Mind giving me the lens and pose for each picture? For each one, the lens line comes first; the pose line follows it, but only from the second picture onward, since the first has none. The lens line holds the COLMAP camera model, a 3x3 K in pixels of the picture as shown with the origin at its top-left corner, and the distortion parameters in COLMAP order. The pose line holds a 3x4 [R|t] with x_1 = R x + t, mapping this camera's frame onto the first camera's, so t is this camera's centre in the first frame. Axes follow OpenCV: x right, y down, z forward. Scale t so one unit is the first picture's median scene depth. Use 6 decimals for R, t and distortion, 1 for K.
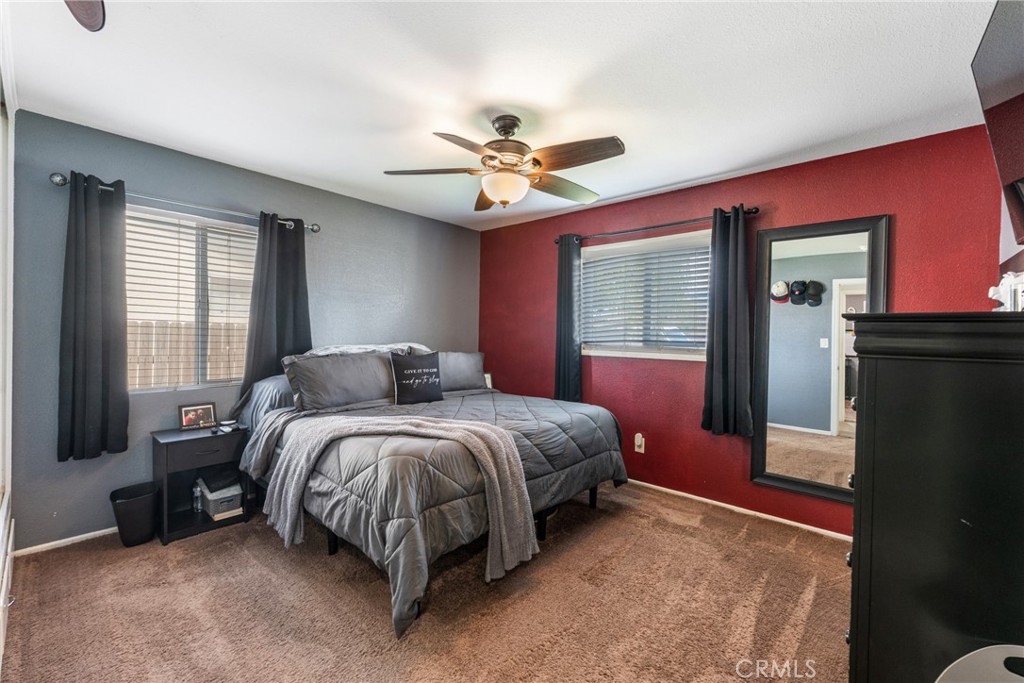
lens RADIAL K [[414.1, 0, 513.5], [0, 414.1, 338.0], [0, 0, 1]] dist [0.003010, -0.001032]
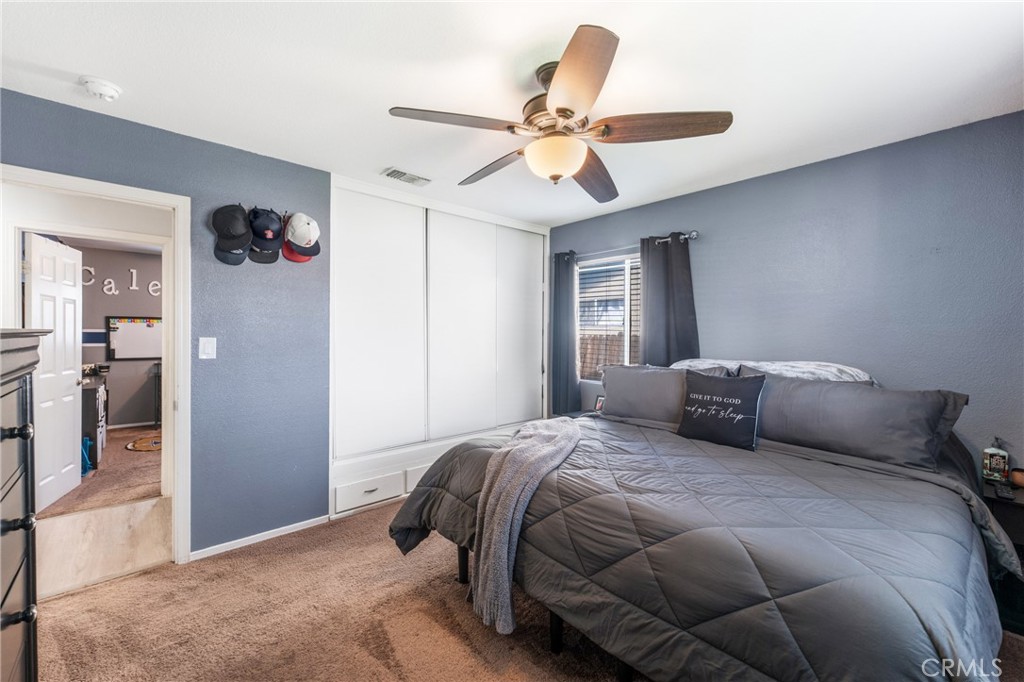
lens RADIAL K [[414.1, 0, 508.3], [0, 414.1, 336.4], [0, 0, 1]] dist [0.003010, -0.001032]
pose [[-0.112694, -0.007423, -0.993602, 0.556851], [-0.016817, 0.999843, -0.005562, -0.020732], [0.993487, 0.016083, -0.112801, 0.731452]]
